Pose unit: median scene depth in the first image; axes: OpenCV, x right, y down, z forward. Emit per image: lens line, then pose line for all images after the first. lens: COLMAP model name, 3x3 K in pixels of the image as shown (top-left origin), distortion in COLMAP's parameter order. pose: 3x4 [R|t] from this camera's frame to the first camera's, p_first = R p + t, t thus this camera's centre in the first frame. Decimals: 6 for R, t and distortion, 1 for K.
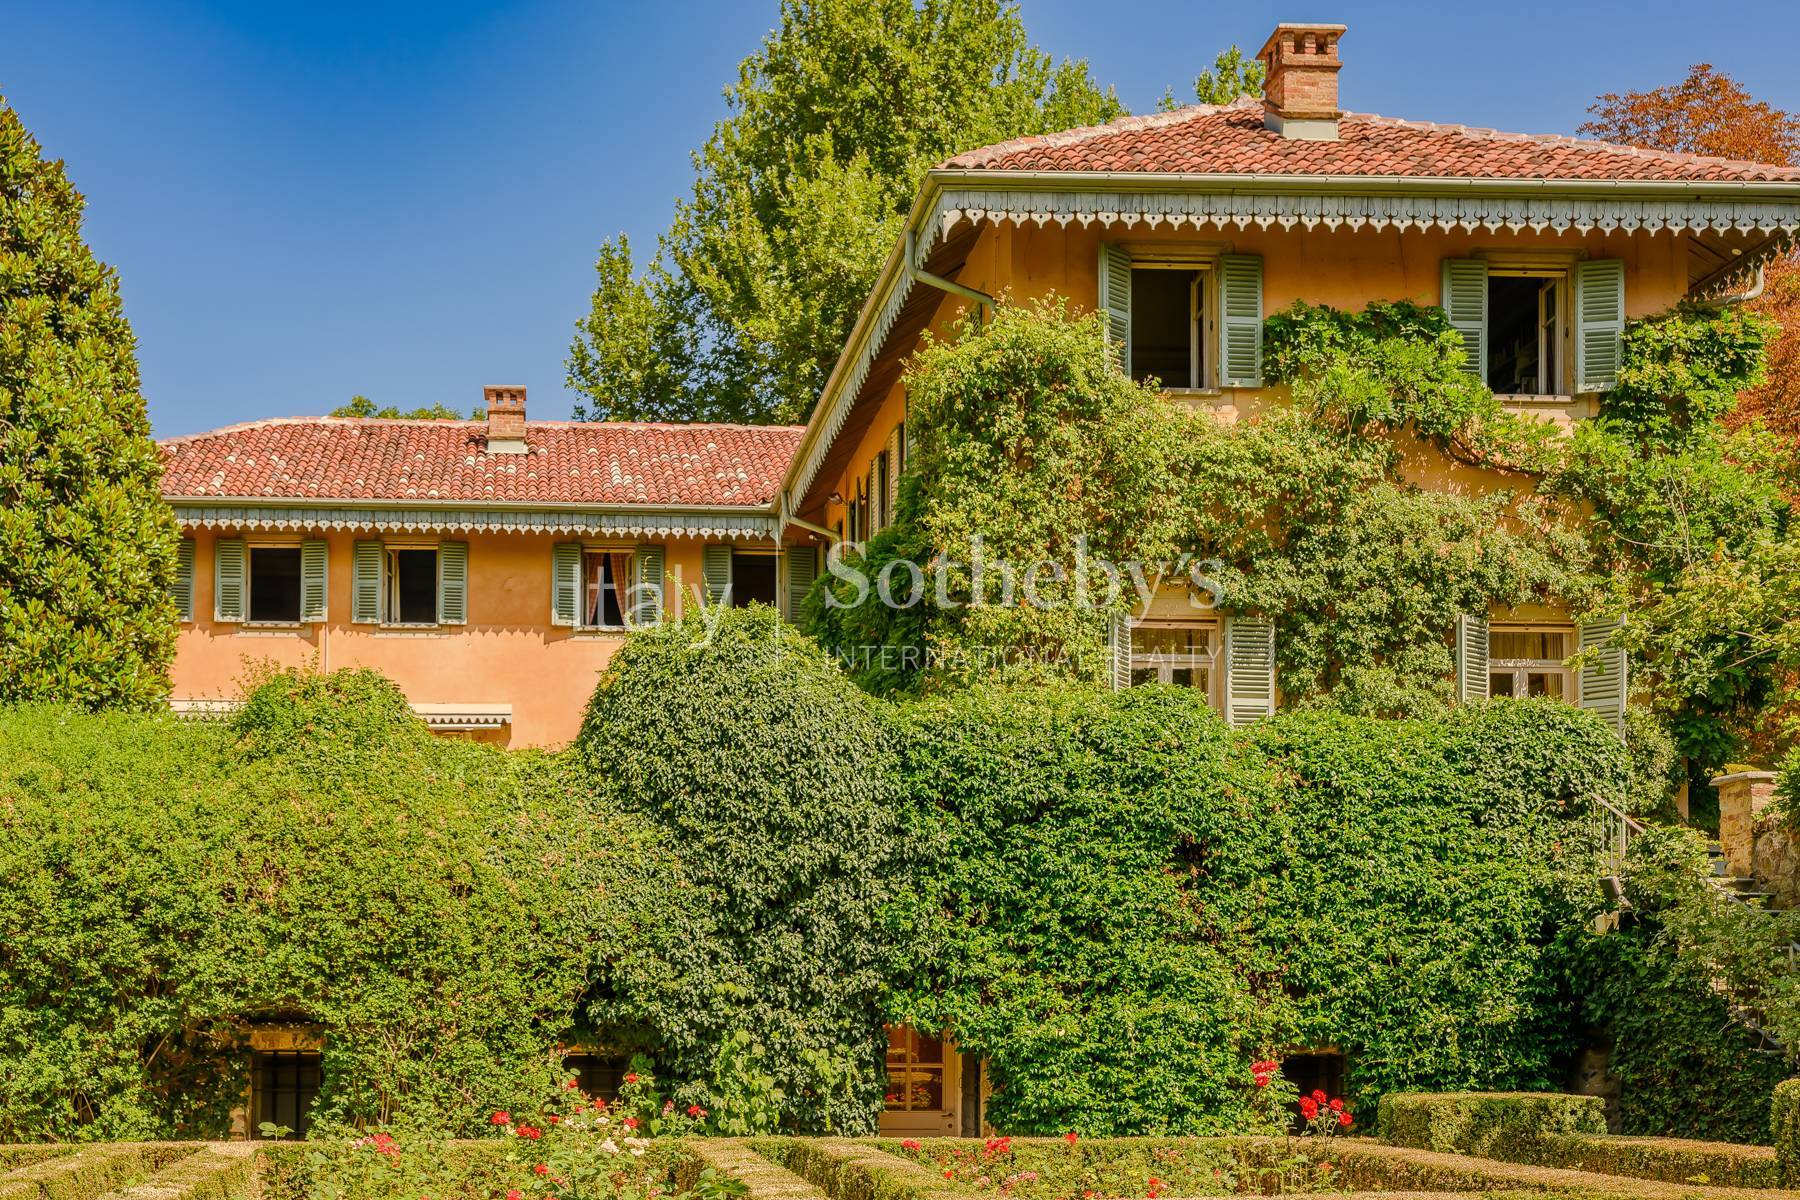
lens RADIAL K [[5770.7, 0, 902.5], [0, 5770.7, 601.5], [0, 0, 1]] dist [0.122497, 0.000000]
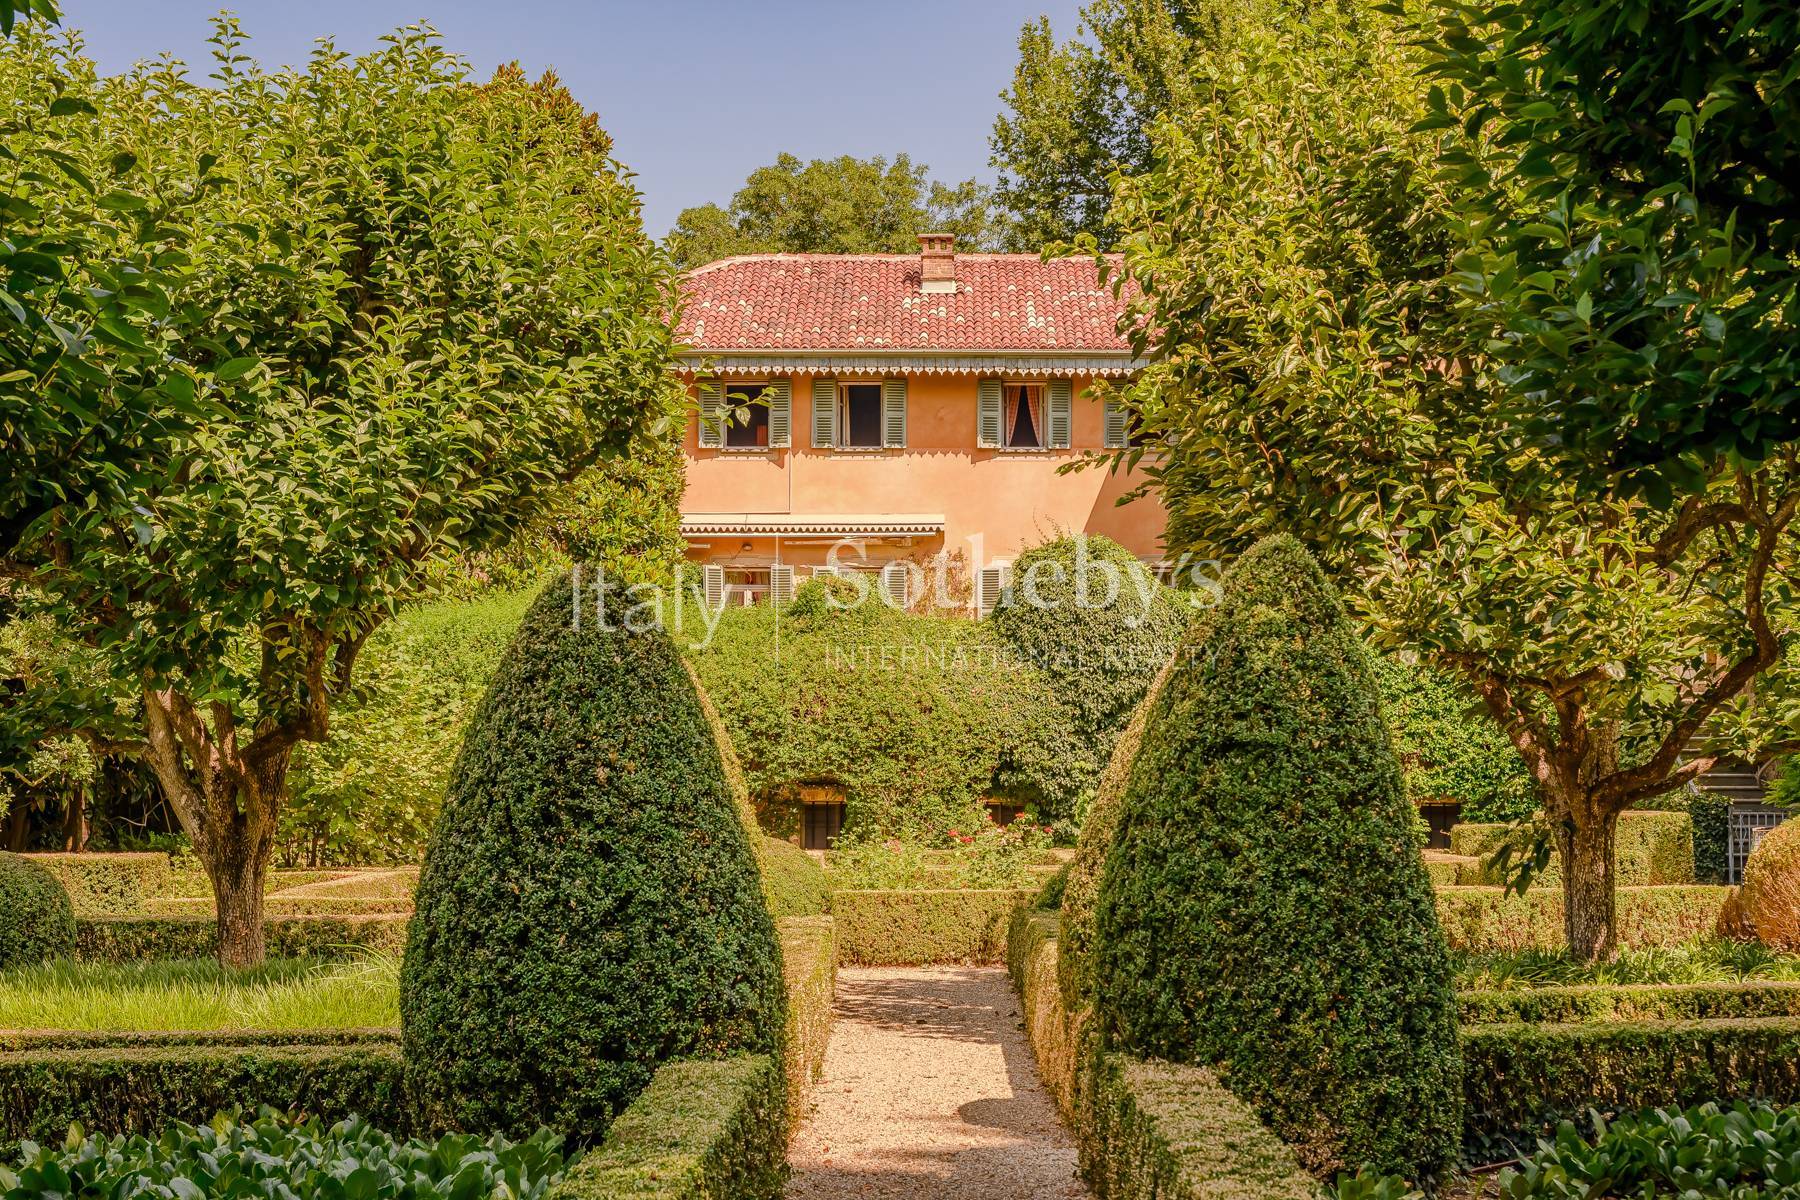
lens RADIAL K [[5770.7, 0, 900.7], [0, 5770.7, 599.2], [0, 0, 1]] dist [0.122497, 0.000000]
pose [[0.997231, -0.004812, -0.074209, 0.043026], [0.007945, 0.999087, 0.041976, -0.053524], [0.073939, -0.042450, 0.996359, -0.696270]]
